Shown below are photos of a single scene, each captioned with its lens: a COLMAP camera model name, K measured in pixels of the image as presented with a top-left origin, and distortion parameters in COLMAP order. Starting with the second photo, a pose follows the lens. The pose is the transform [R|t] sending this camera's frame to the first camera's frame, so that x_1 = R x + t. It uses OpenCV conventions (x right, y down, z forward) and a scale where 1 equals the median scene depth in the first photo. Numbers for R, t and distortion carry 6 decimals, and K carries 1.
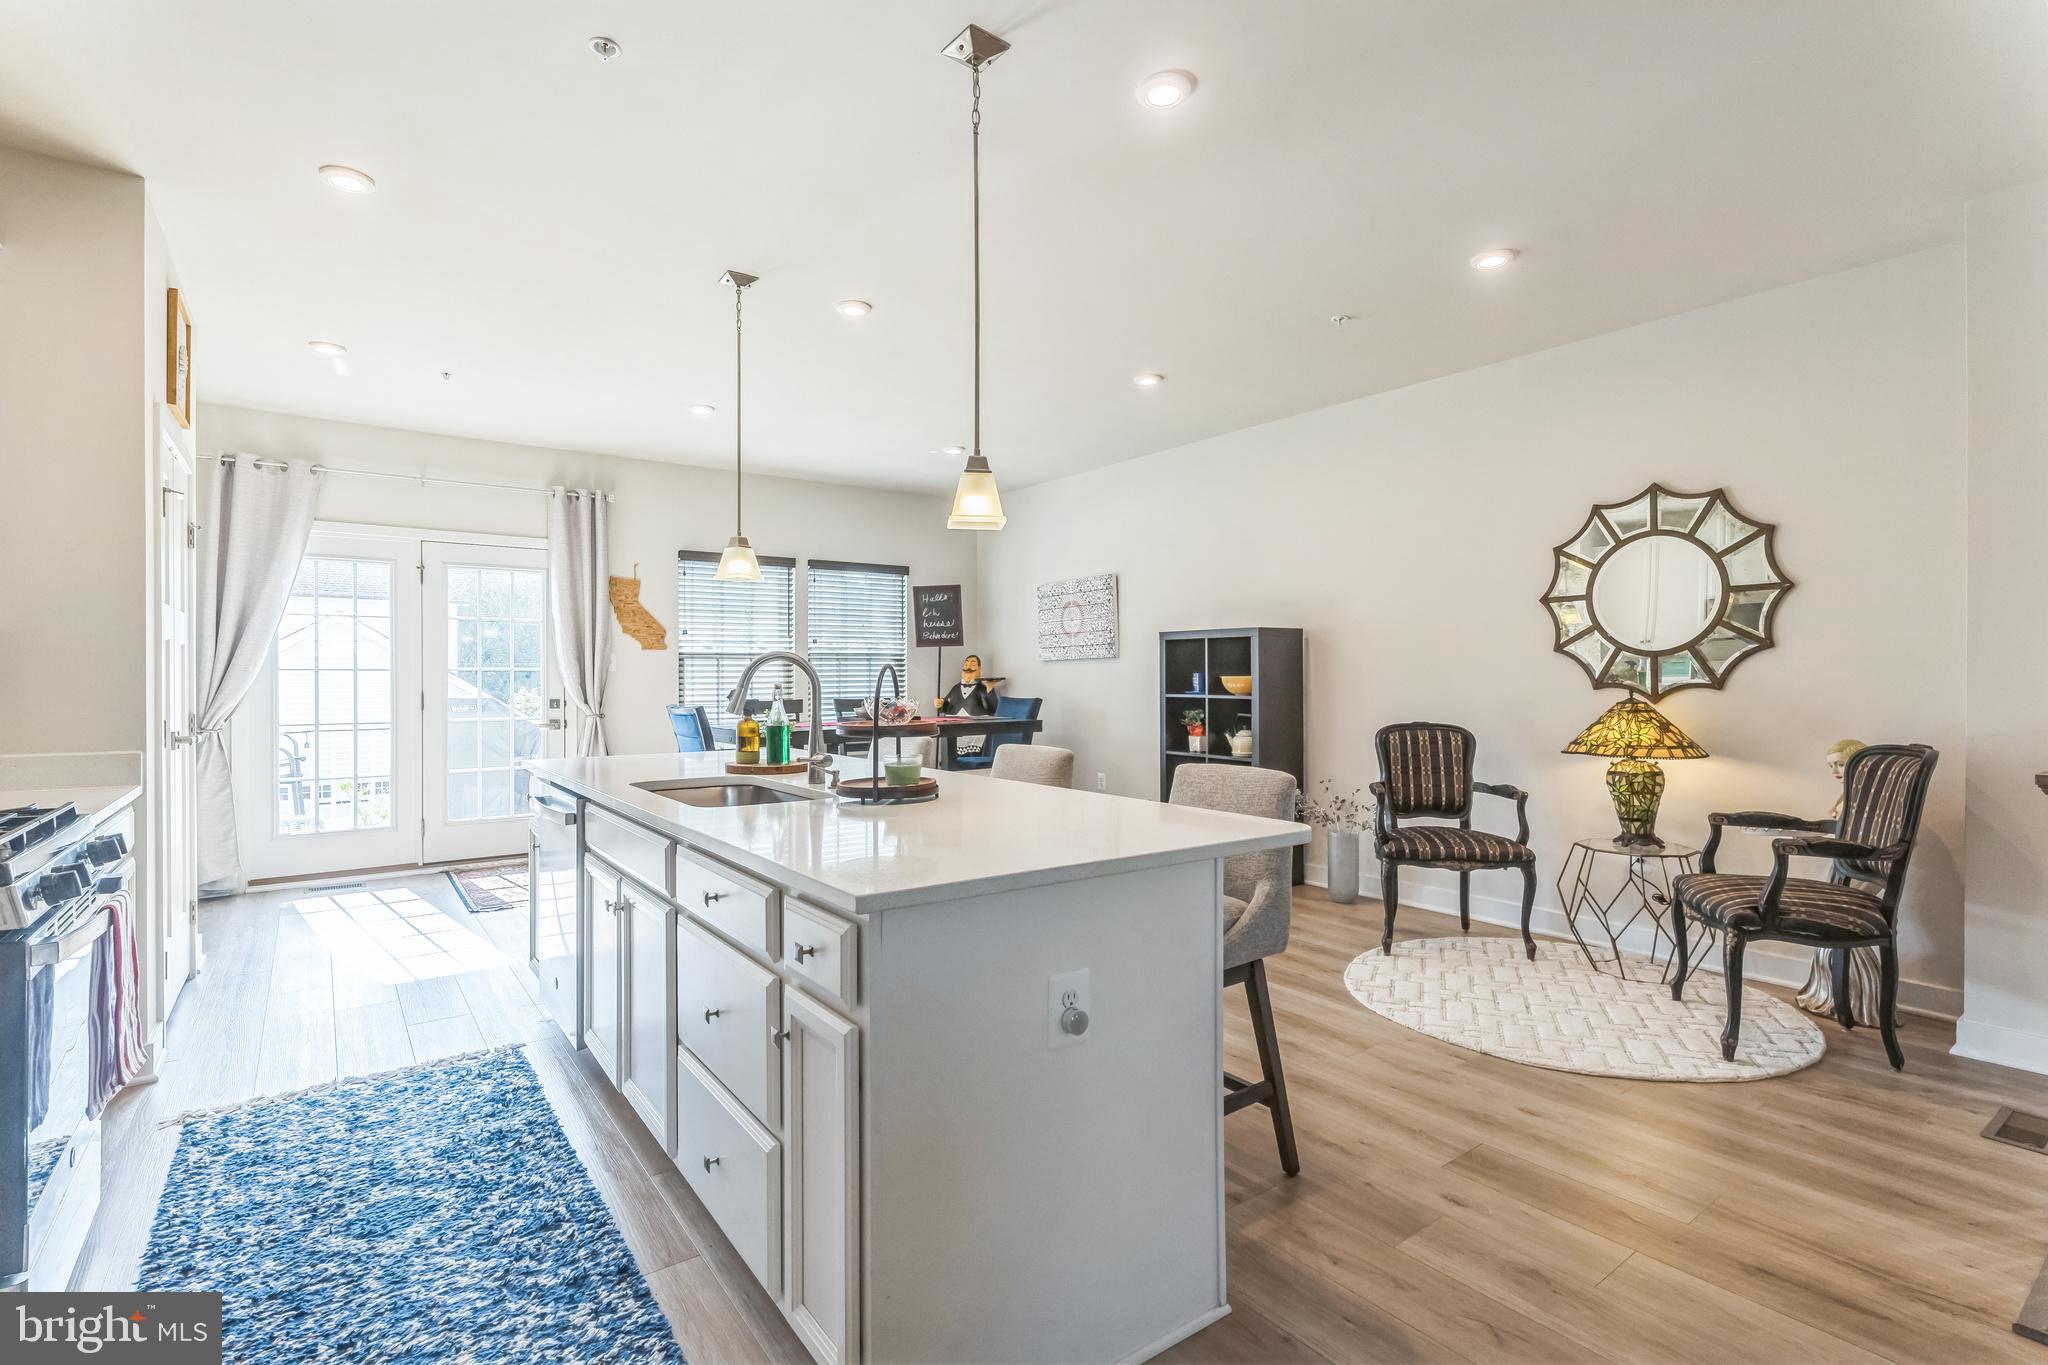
lens RADIAL K [[961.2, 0, 1026.3], [0, 961.2, 683.3], [0, 0, 1]] dist [-0.000054, 0.000161]
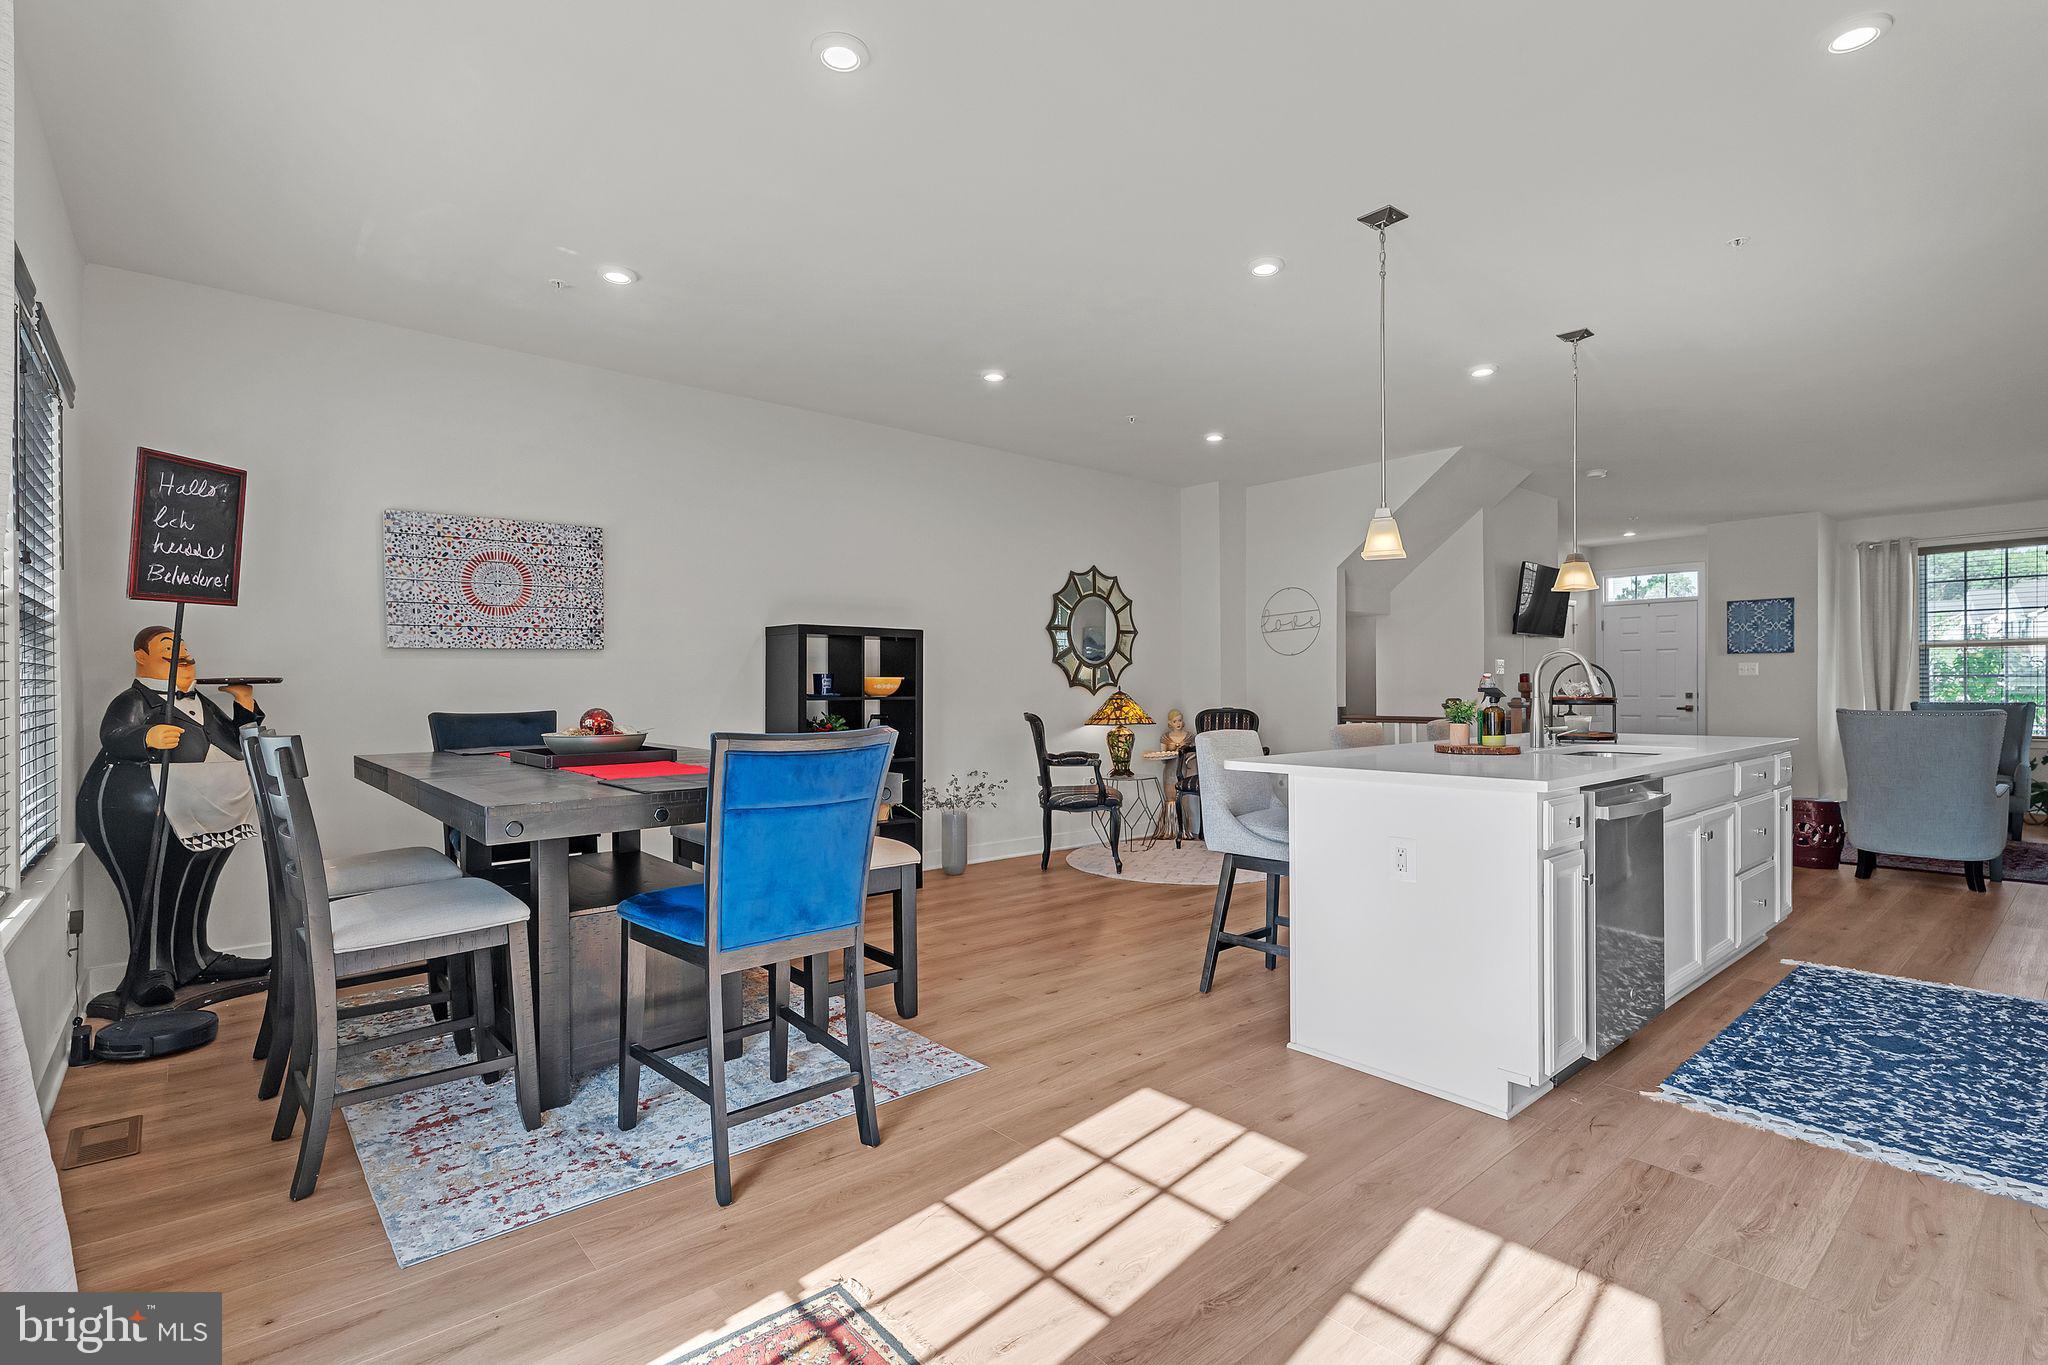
lens RADIAL K [[968.9, 0, 1031.6], [0, 968.9, 682.1], [0, 0, 1]] dist [0.001370, 0.000166]
pose [[-0.085370, 0.007301, 0.996323, -0.982987], [0.011369, 0.999915, -0.006354, 0.007027], [-0.996284, 0.010785, -0.085446, 1.183454]]
